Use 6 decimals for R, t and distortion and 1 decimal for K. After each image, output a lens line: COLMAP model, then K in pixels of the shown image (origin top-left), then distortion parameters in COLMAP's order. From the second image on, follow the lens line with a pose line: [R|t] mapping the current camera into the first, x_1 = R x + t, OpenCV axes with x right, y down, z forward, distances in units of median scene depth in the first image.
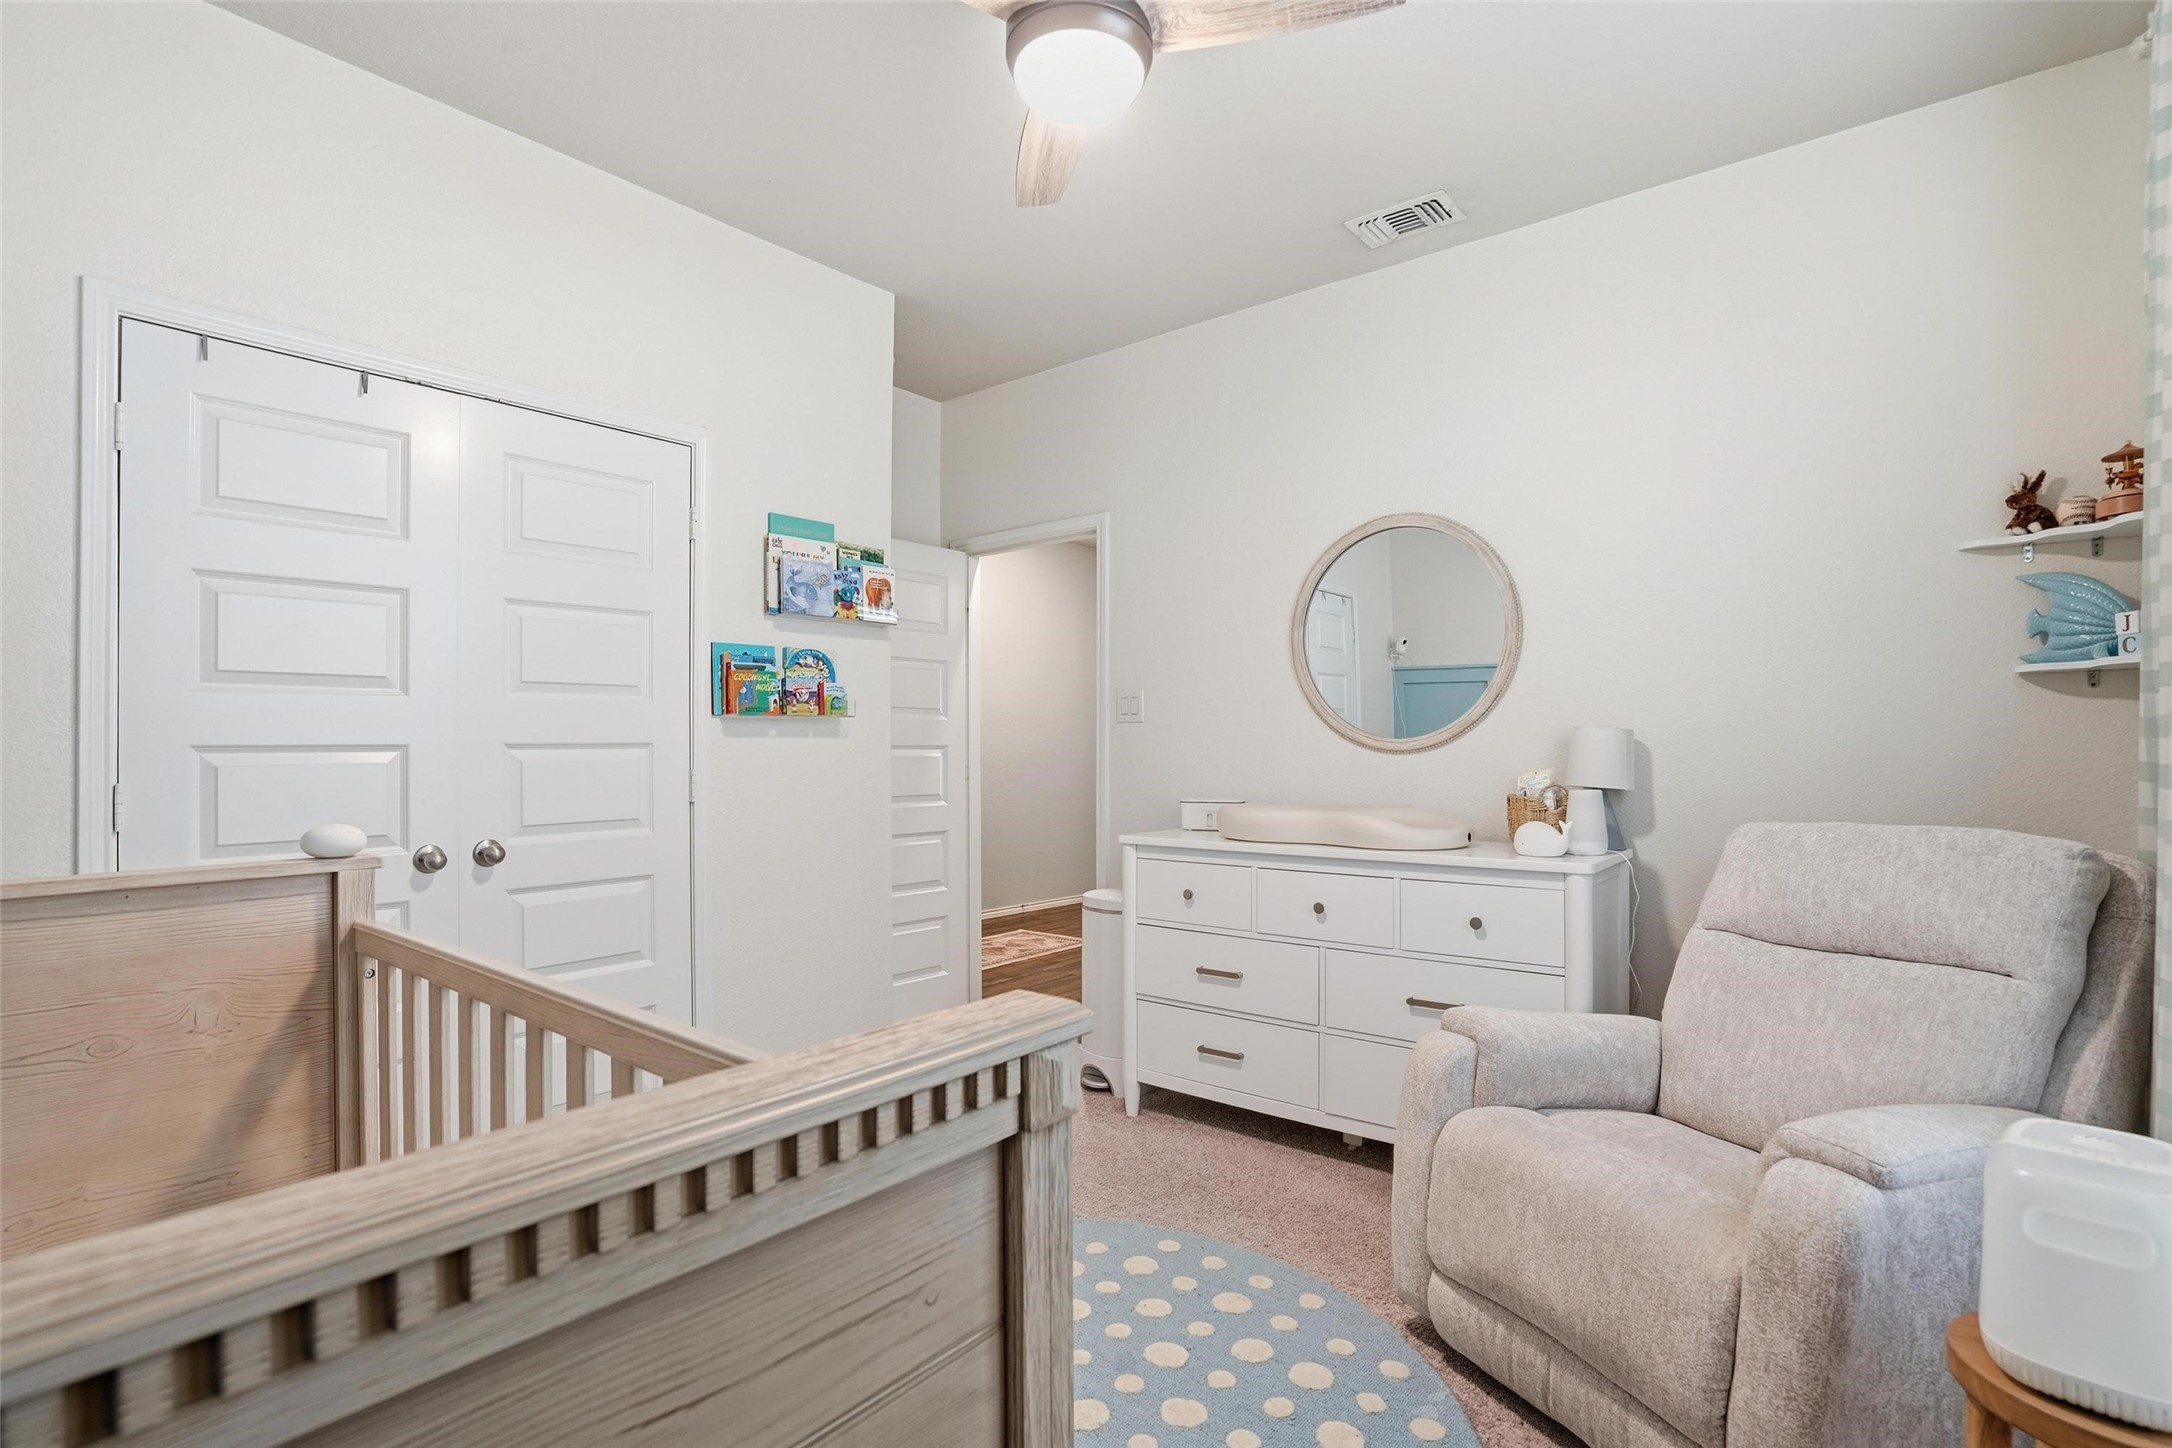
lens RADIAL K [[1023.4, 0, 1069.8], [0, 1023.4, 719.8], [0, 0, 1]] dist [-0.045141, 0.016363]
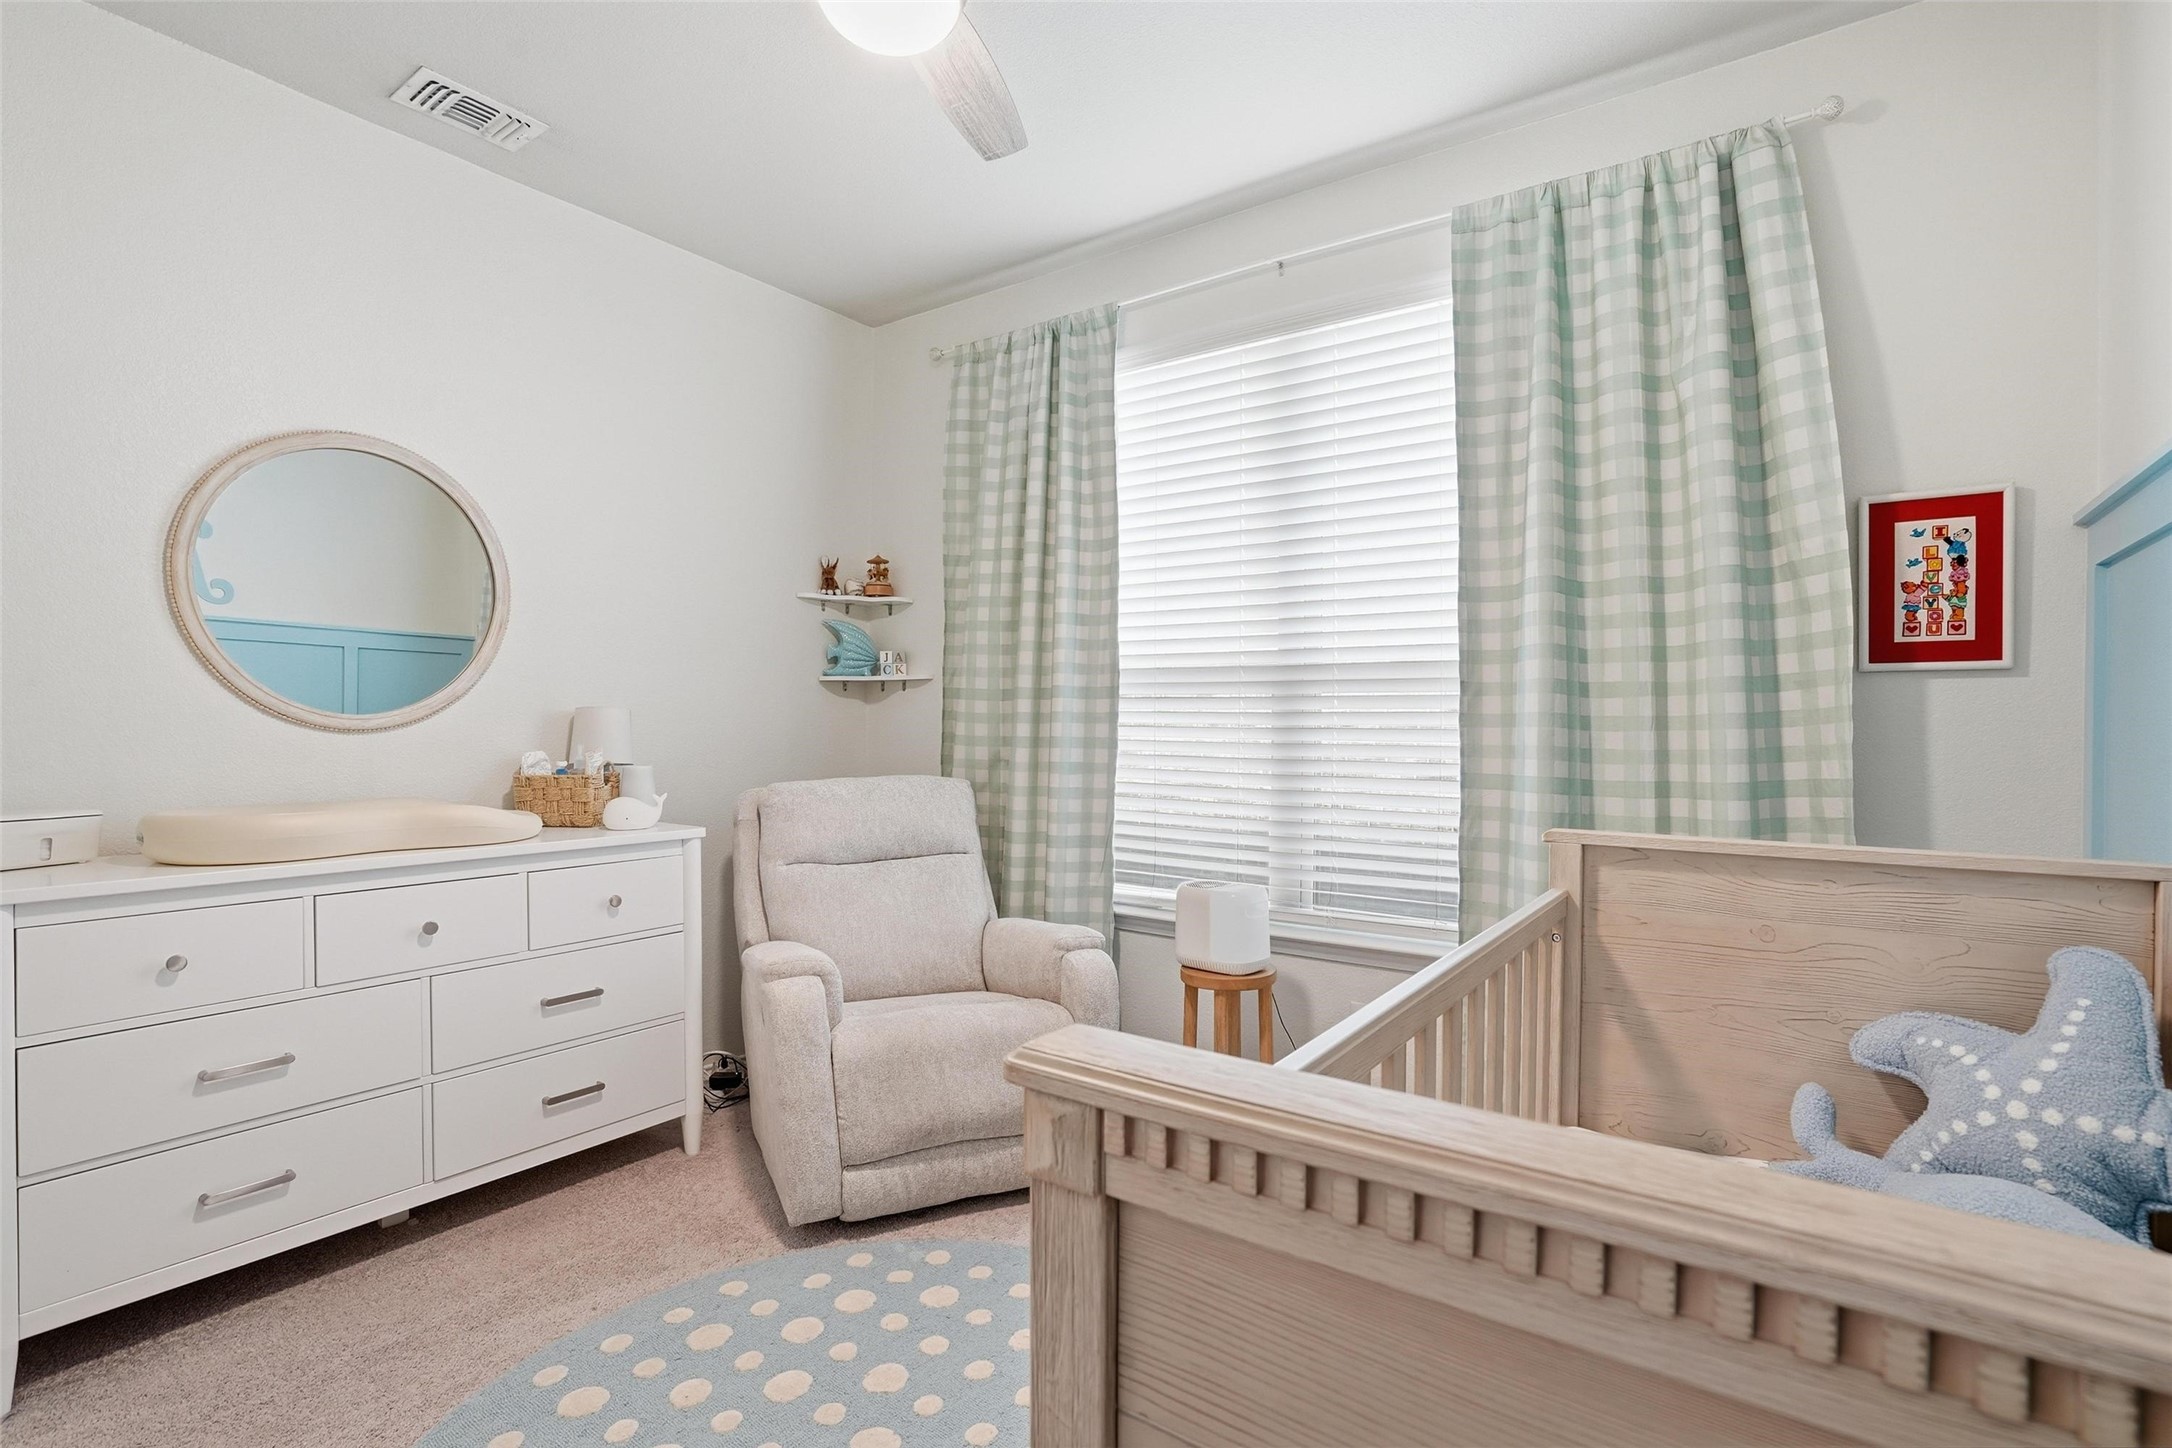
lens RADIAL K [[1023.4, 0, 1089.0], [0, 1023.4, 728.8], [0, 0, 1]] dist [-0.045141, 0.016363]
pose [[-0.065462, 0.001910, 0.997853, -0.735856], [-0.027556, 0.999613, -0.003721, 0.024570], [-0.997475, -0.027741, -0.065384, 0.707251]]
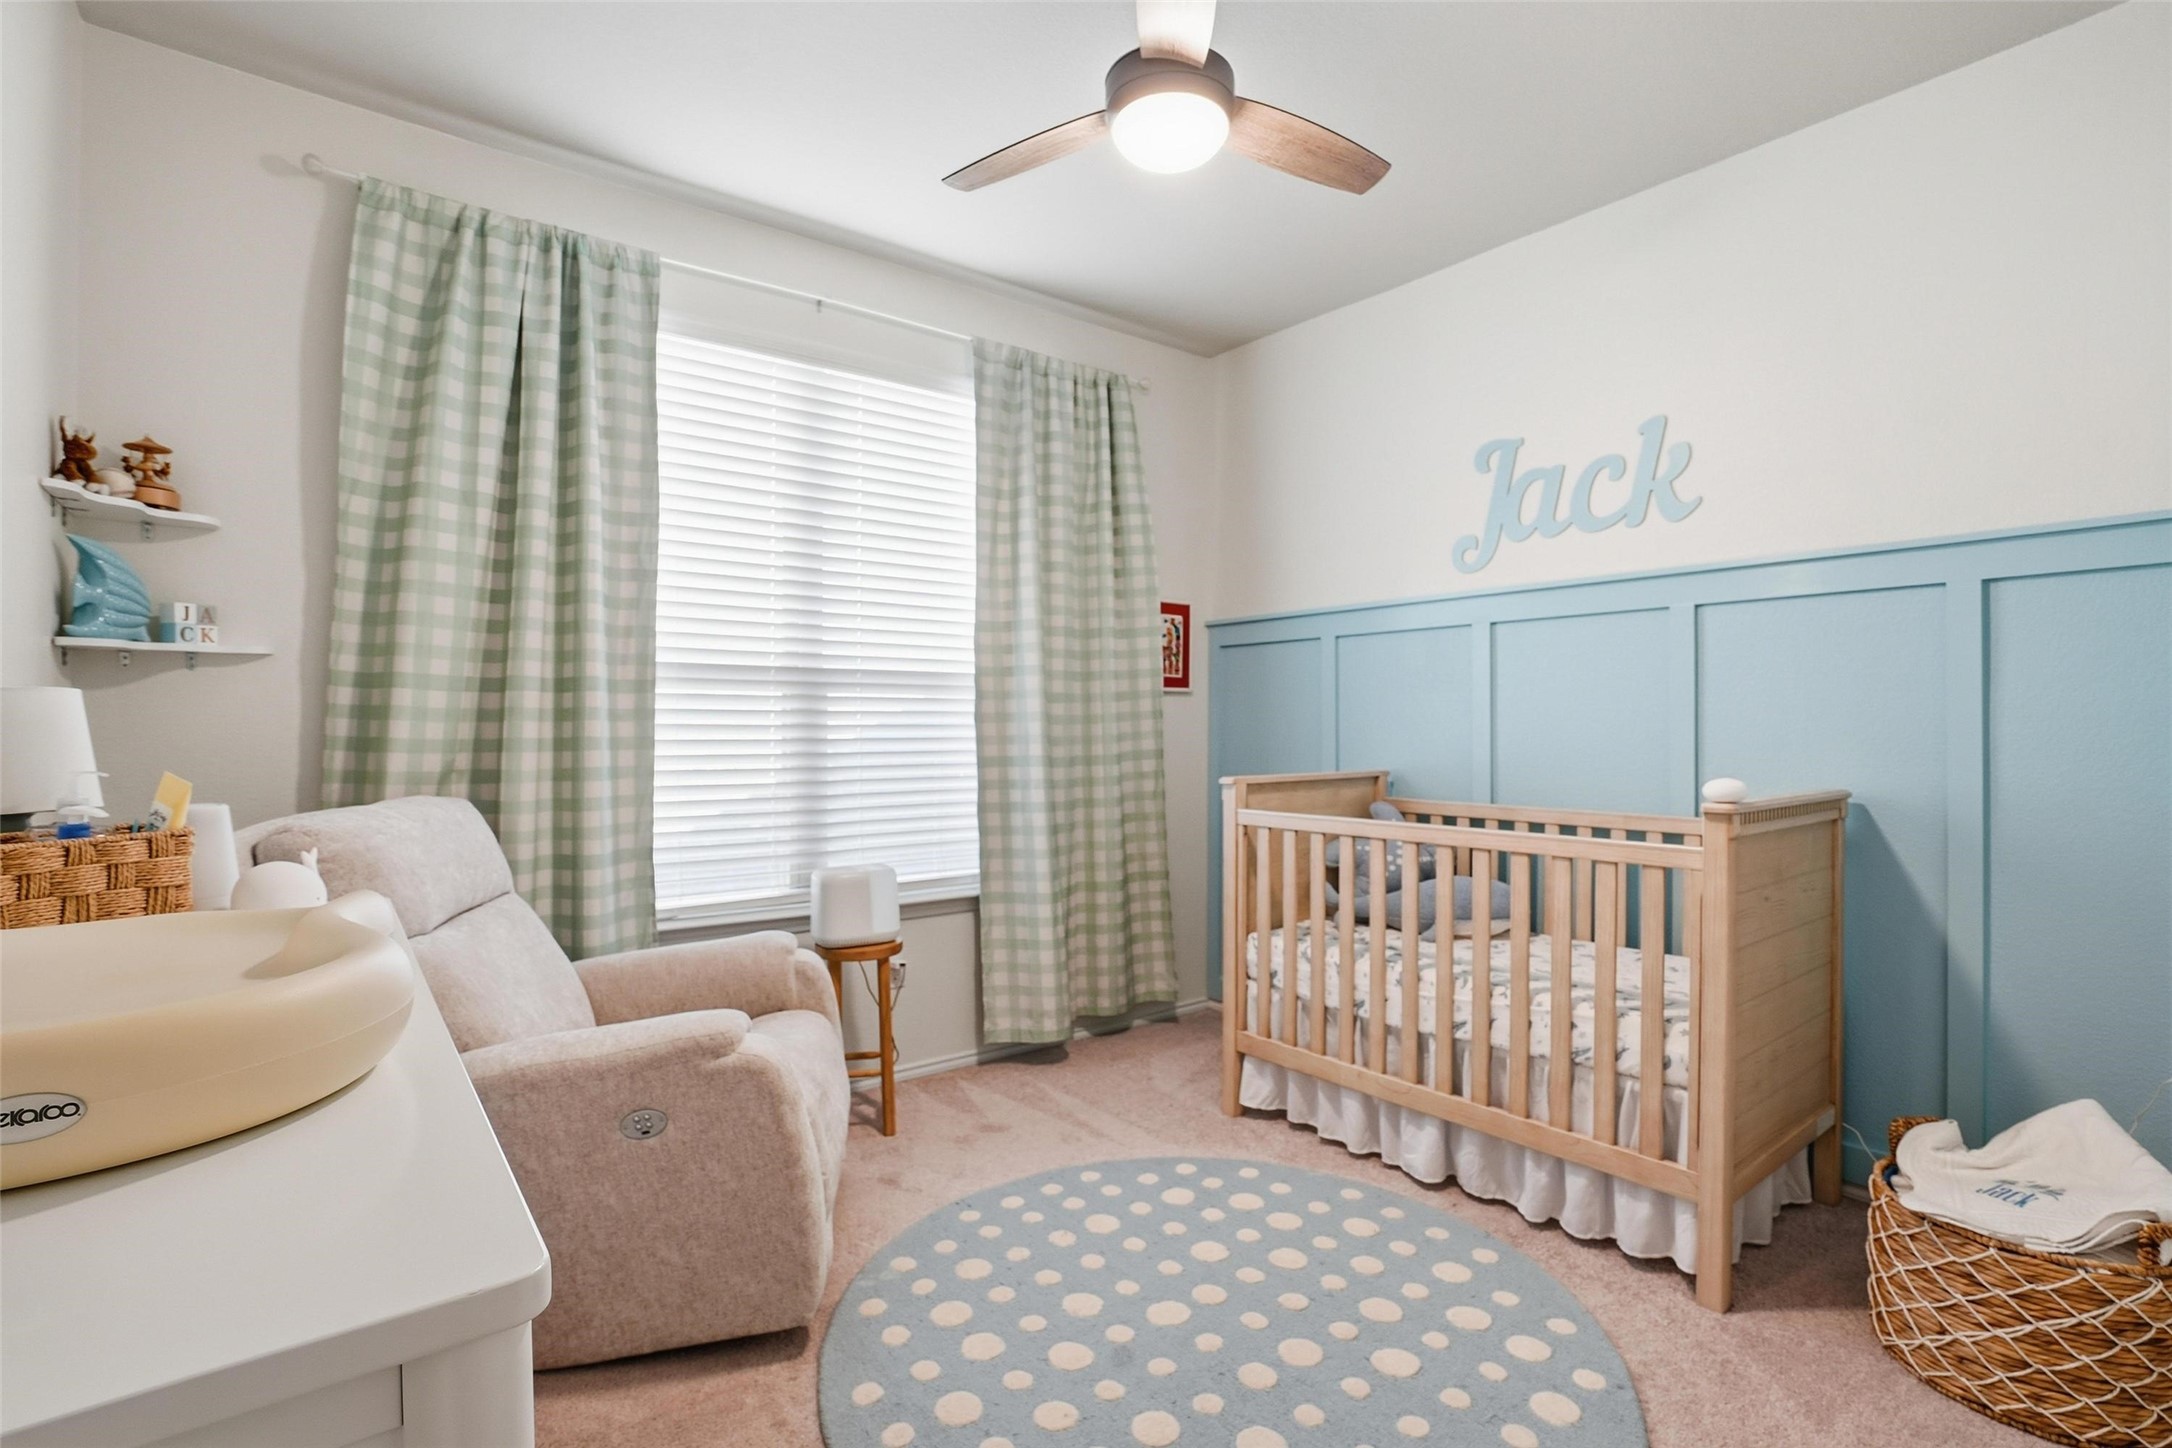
lens RADIAL K [[1023.4, 0, 1091.4], [0, 1023.4, 721.6], [0, 0, 1]] dist [-0.045141, 0.016363]
pose [[-0.976231, 0.003376, 0.216704, -0.119280], [-0.000828, 0.999813, -0.019305, 0.035376], [-0.216729, -0.019026, -0.976046, 1.718002]]
